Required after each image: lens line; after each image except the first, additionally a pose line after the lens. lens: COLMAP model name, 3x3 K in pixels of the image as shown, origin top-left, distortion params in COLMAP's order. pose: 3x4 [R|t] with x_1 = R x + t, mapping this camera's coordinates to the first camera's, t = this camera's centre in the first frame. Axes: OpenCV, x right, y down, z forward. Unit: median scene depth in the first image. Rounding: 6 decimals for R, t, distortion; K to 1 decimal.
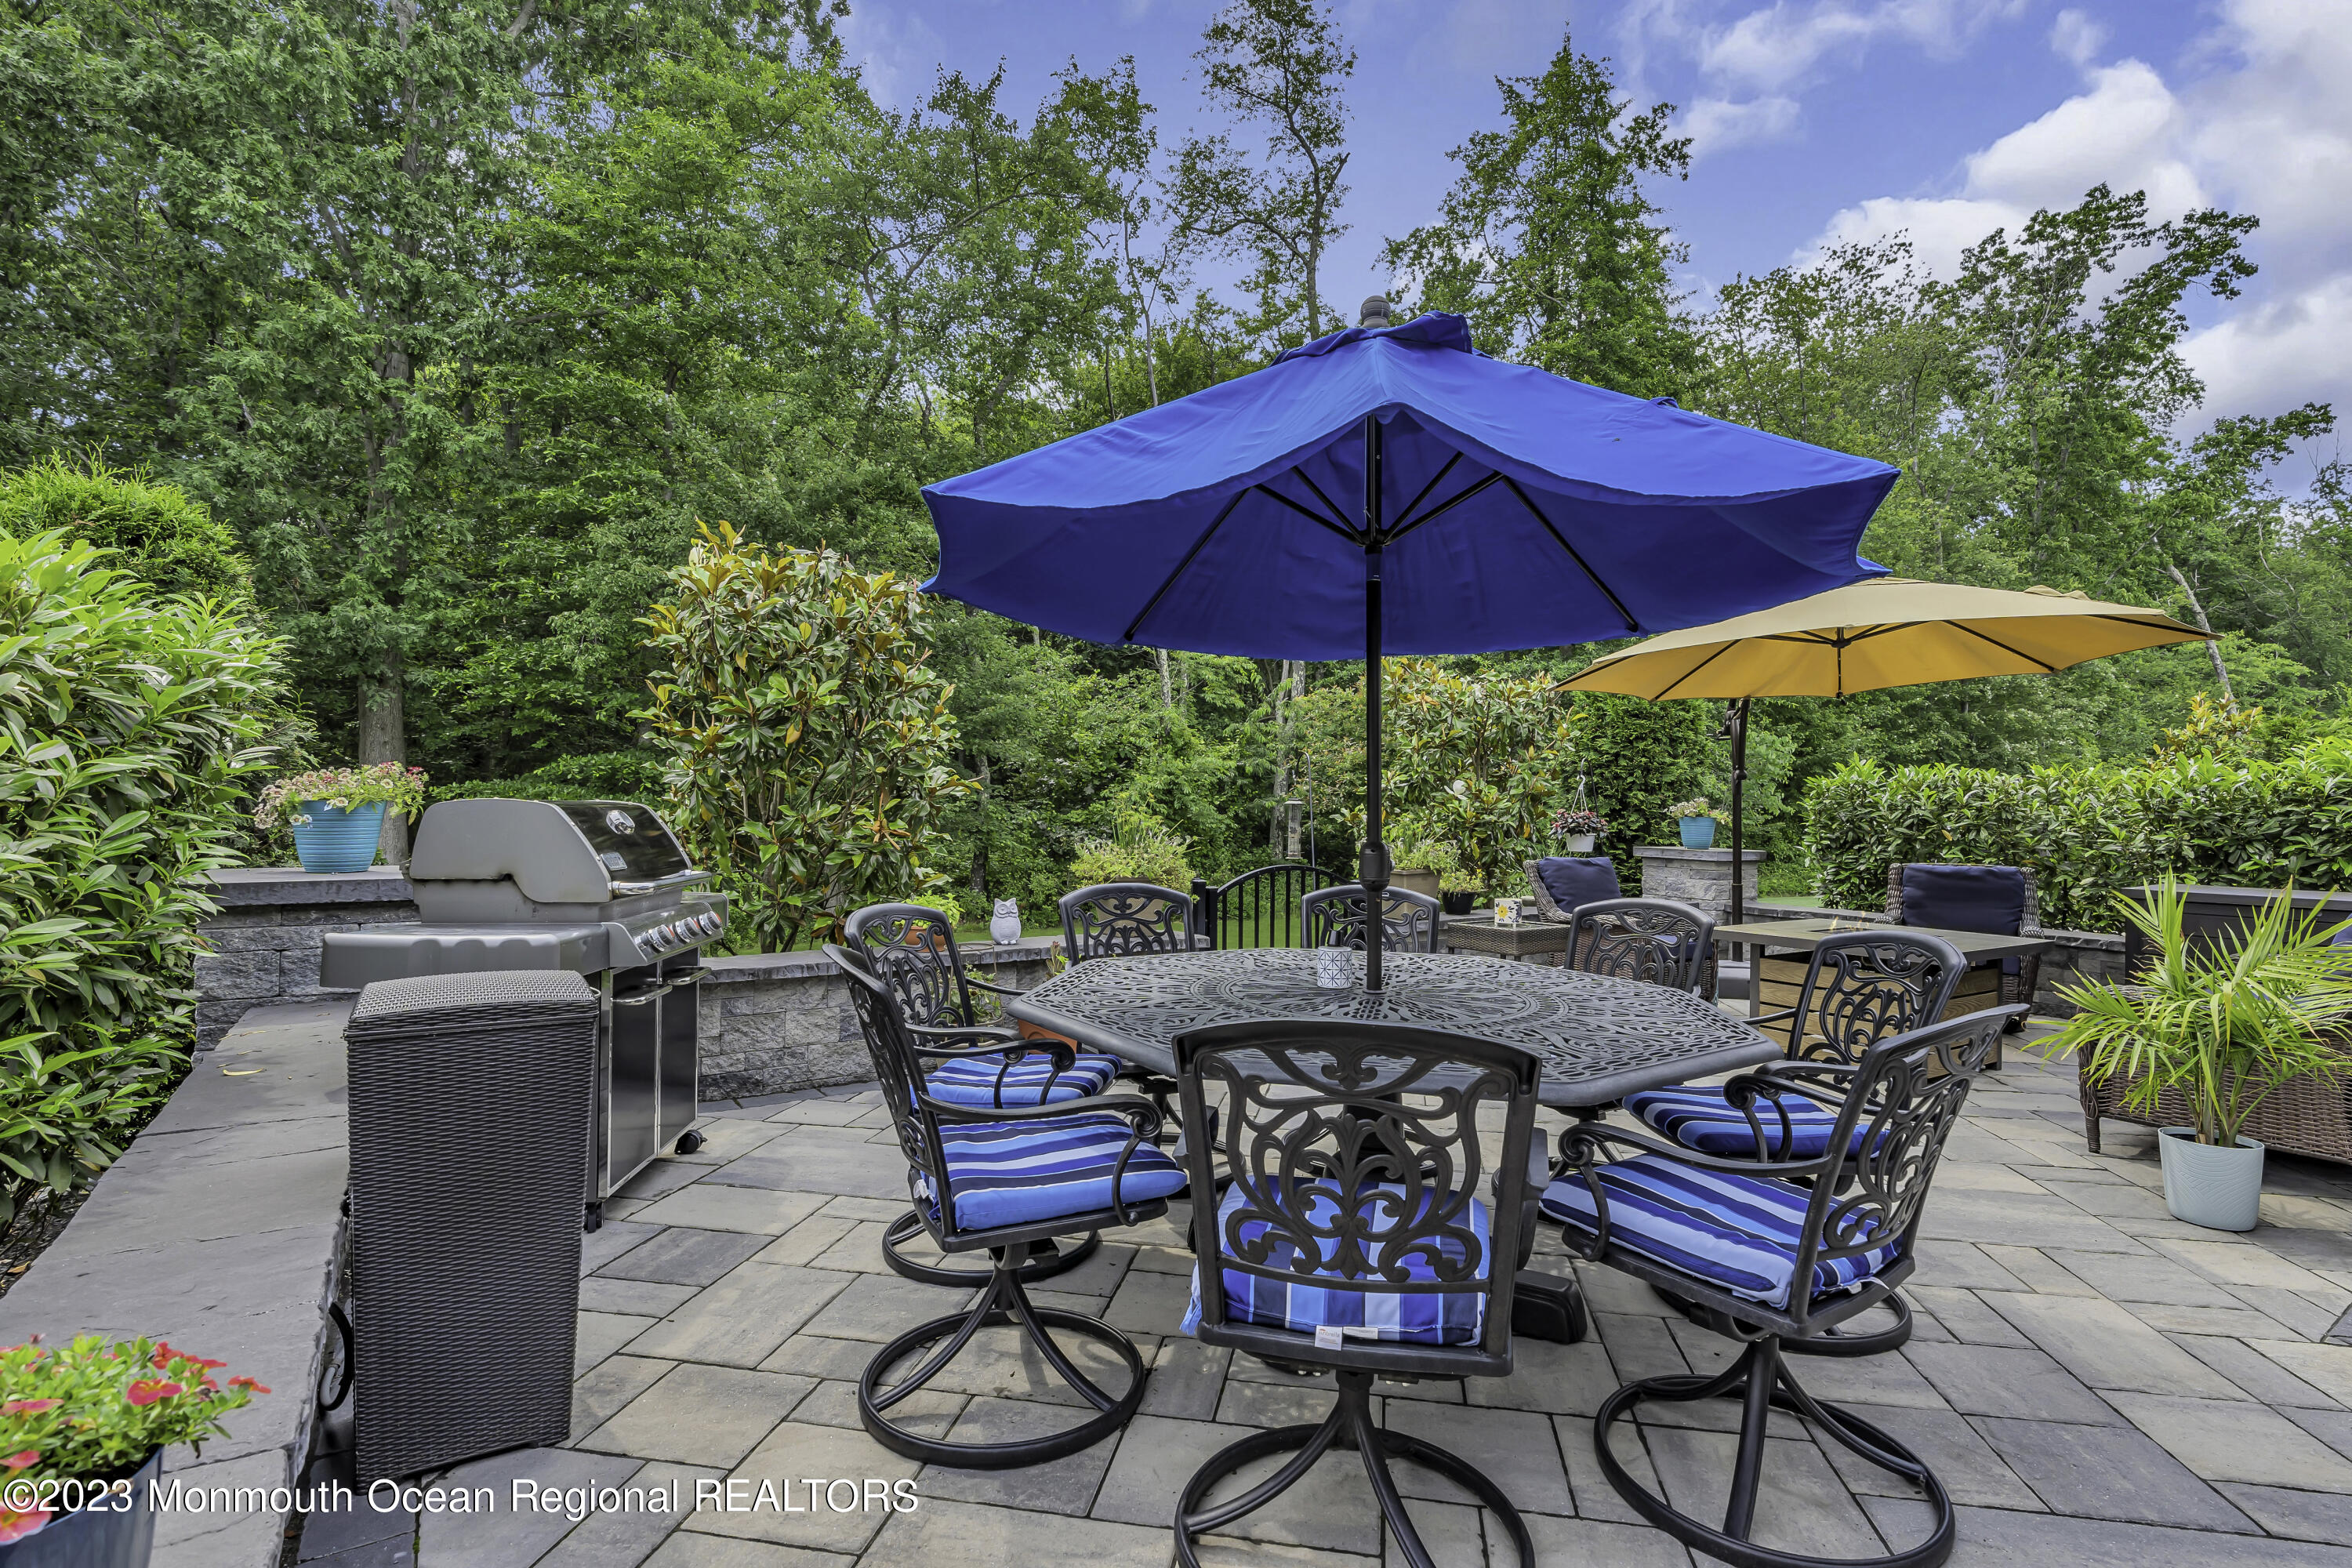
lens RADIAL K [[1042.0, 0, 1235.2], [0, 1042.0, 799.7], [0, 0, 1]] dist [-0.016103, 0.006380]
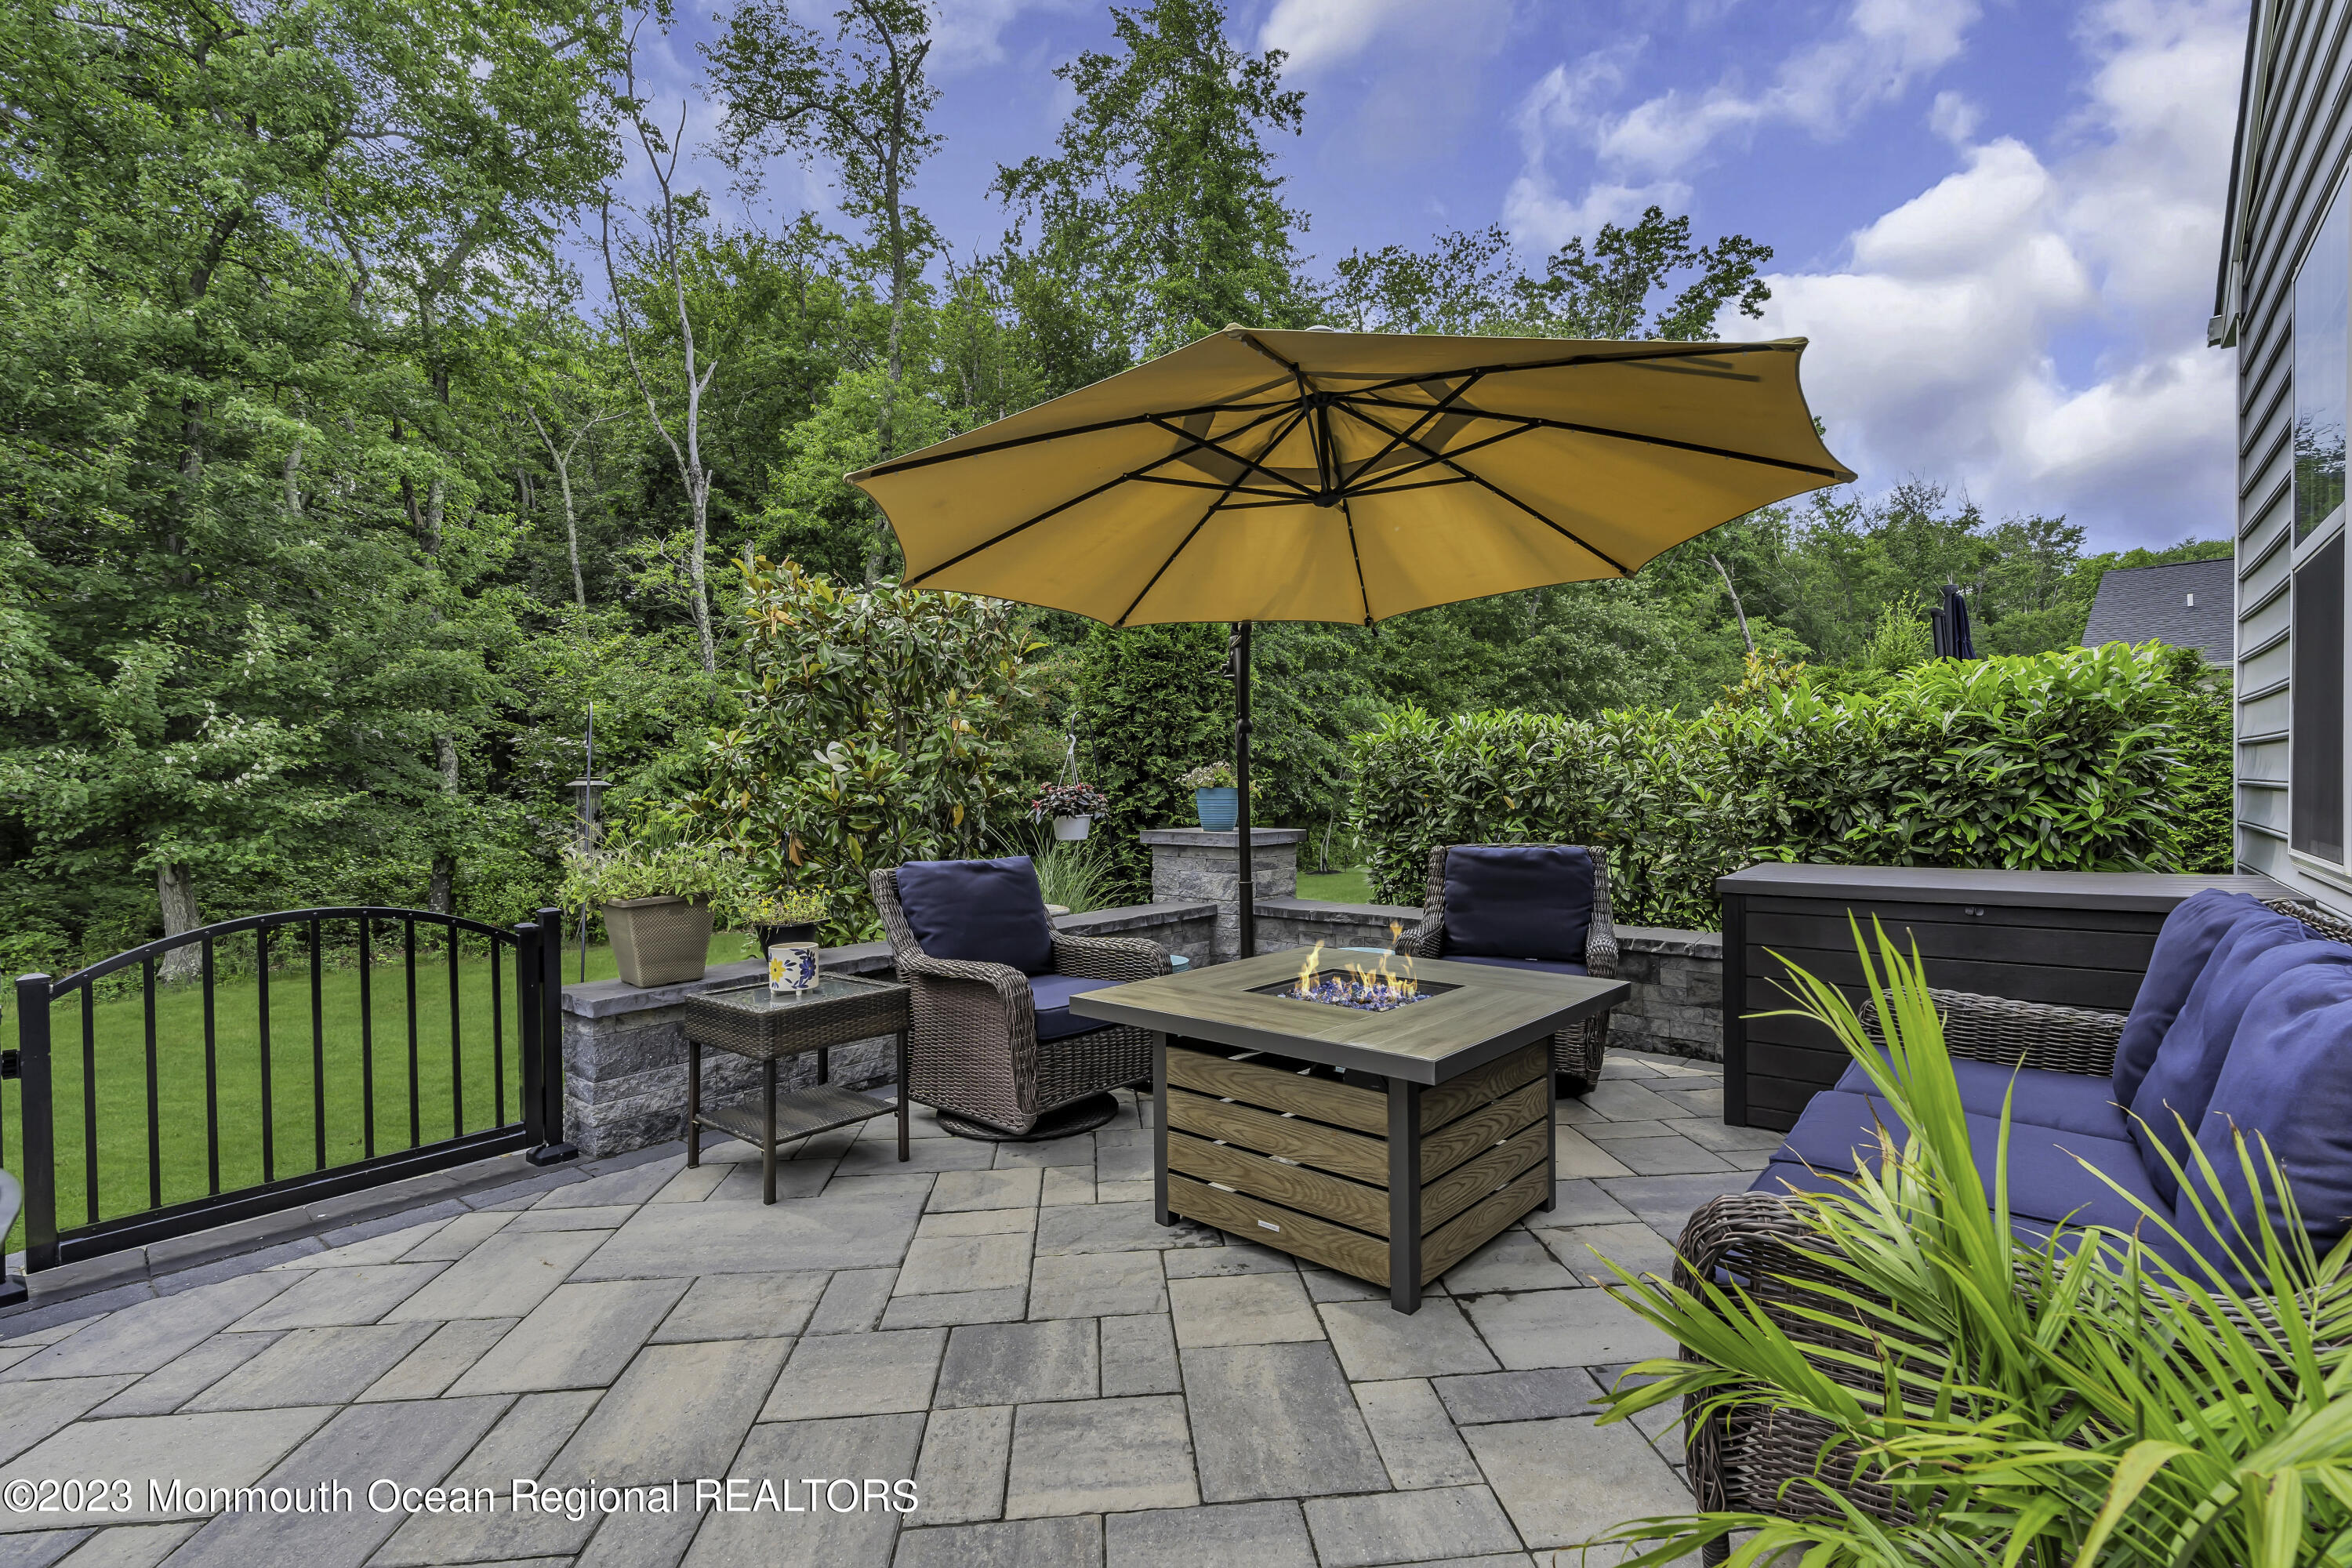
lens RADIAL K [[1042.0, 0, 1205.8], [0, 1042.0, 796.7], [0, 0, 1]] dist [-0.016103, 0.006380]
pose [[0.960556, -0.030938, 0.276361, 0.067366], [0.026073, 0.999434, 0.021262, 0.002020], [-0.276862, -0.013218, 0.960819, 0.084183]]
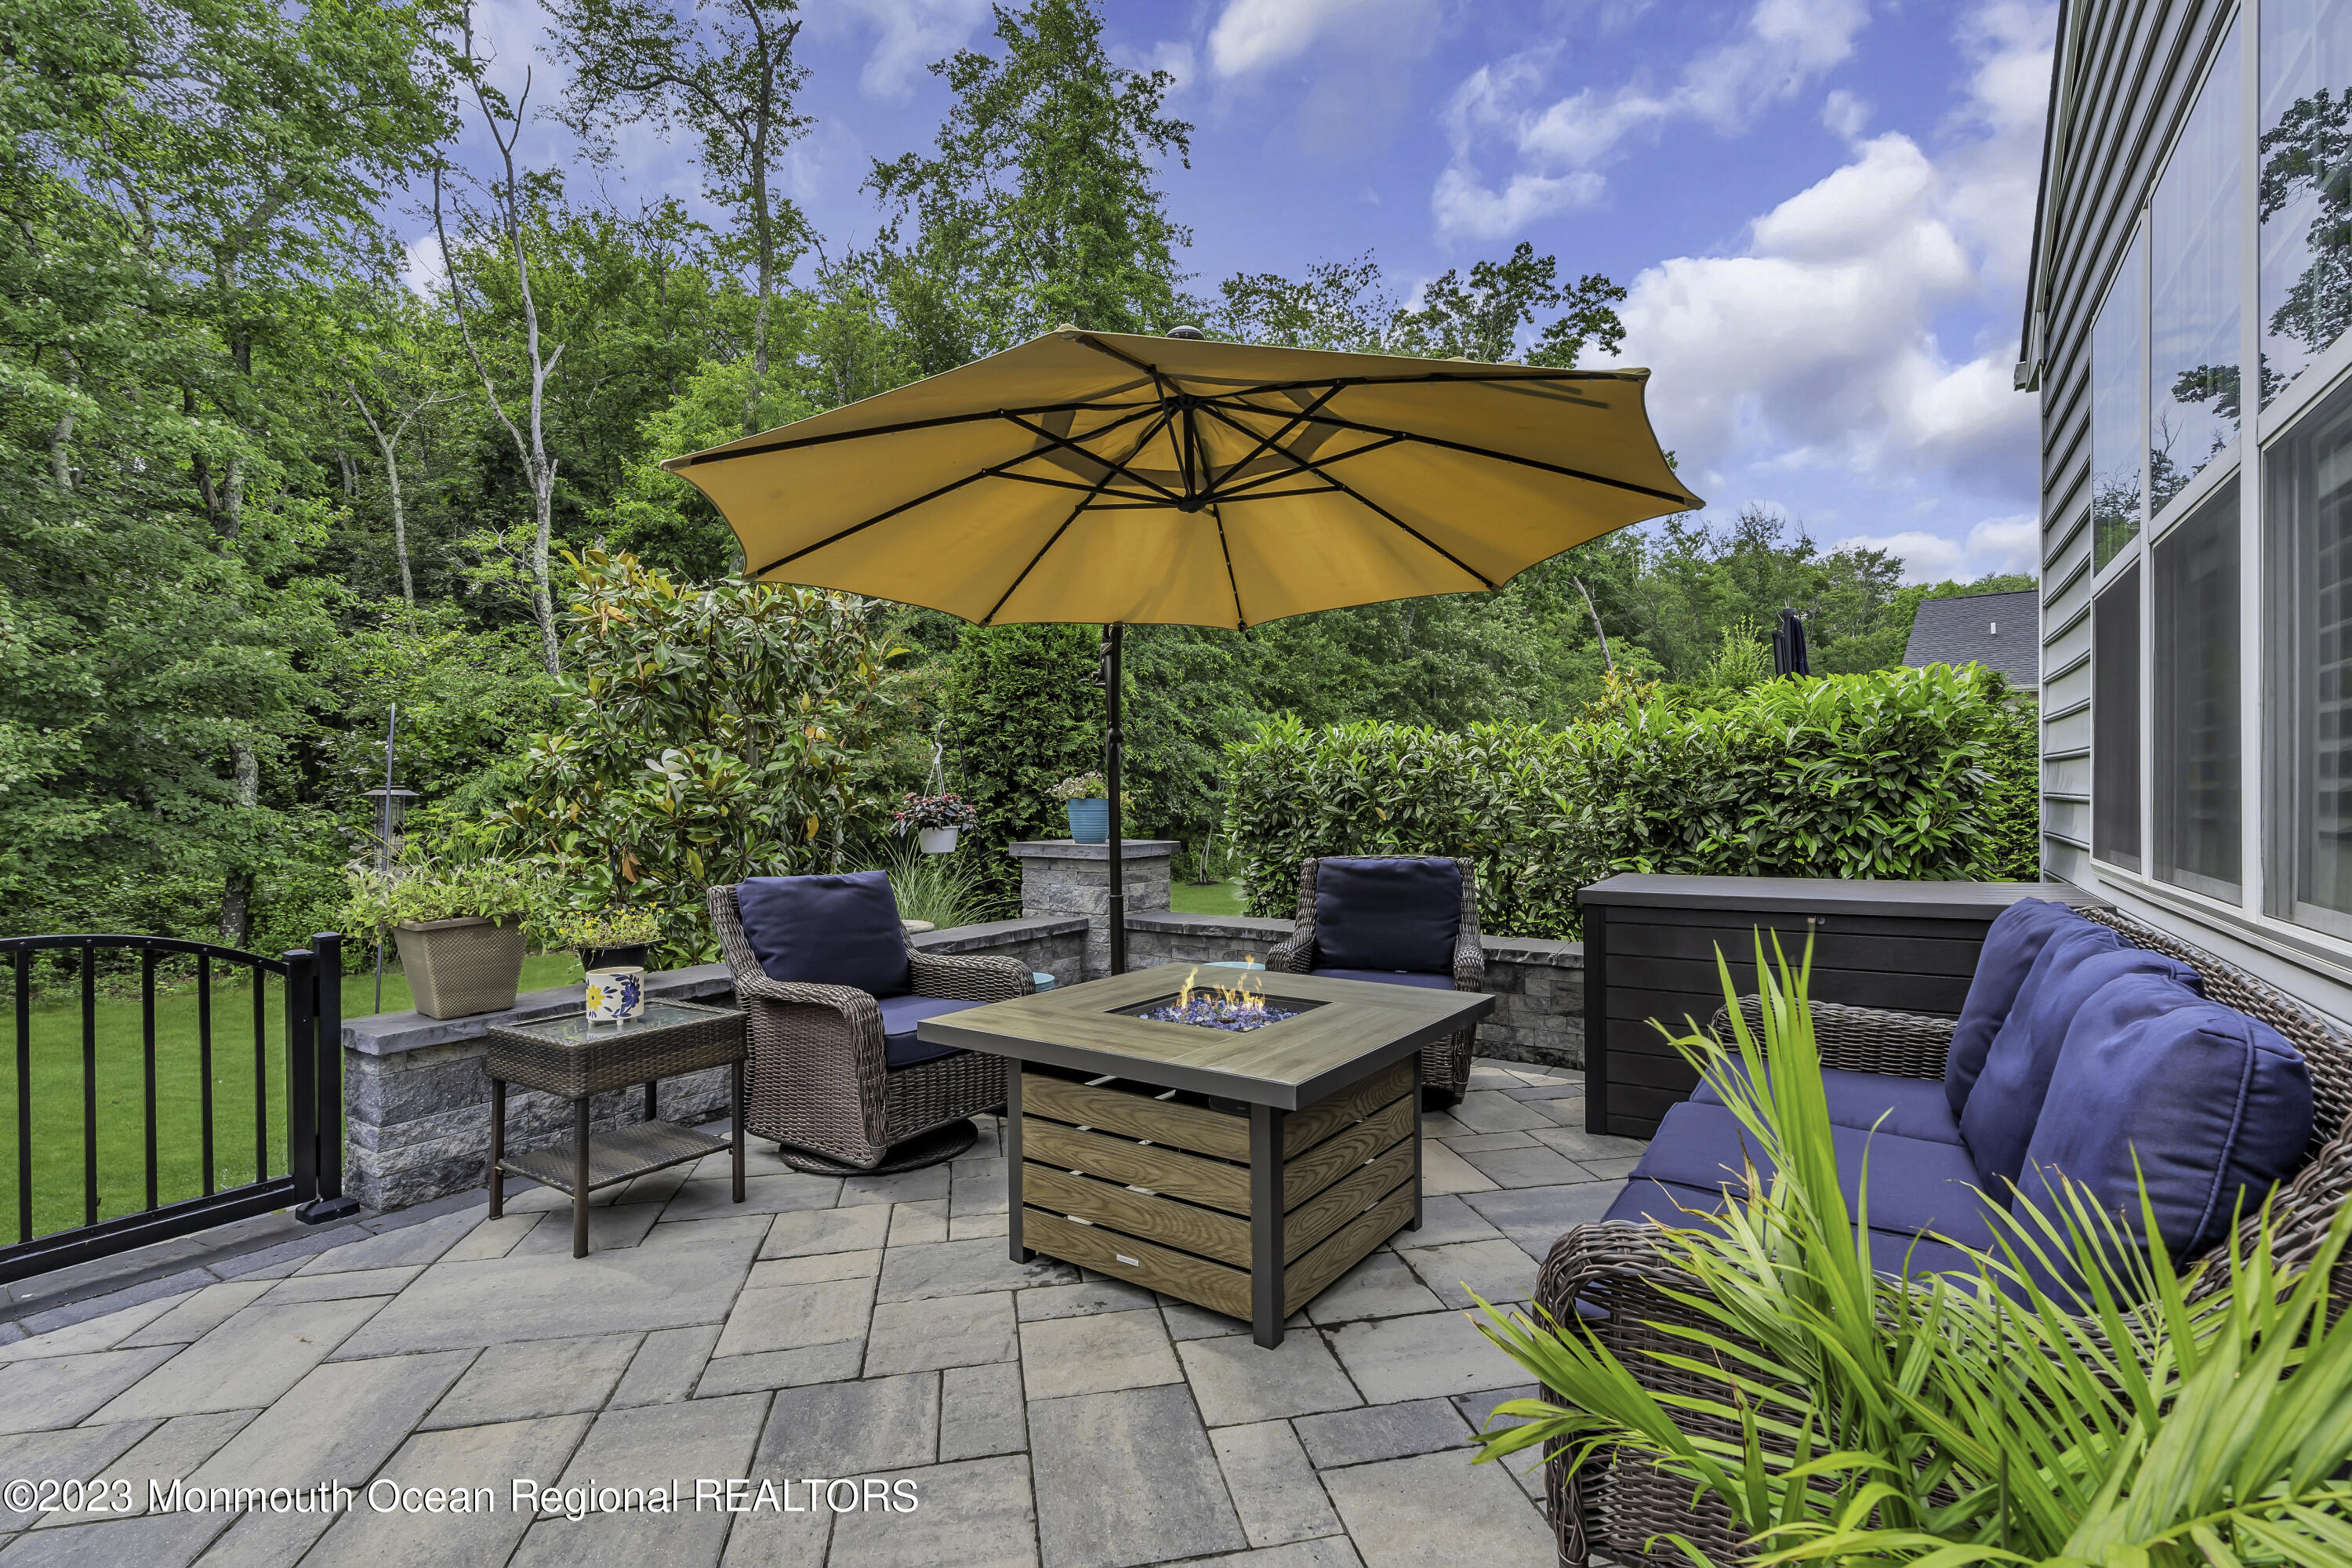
lens RADIAL K [[1042.0, 0, 1203.2], [0, 1042.0, 797.9], [0, 0, 1]] dist [-0.016103, 0.006380]
pose [[0.924393, -0.026484, 0.380521, 0.070474], [0.022585, 0.999637, 0.014709, 0.002060], [-0.380773, -0.005003, 0.924655, 0.087340]]
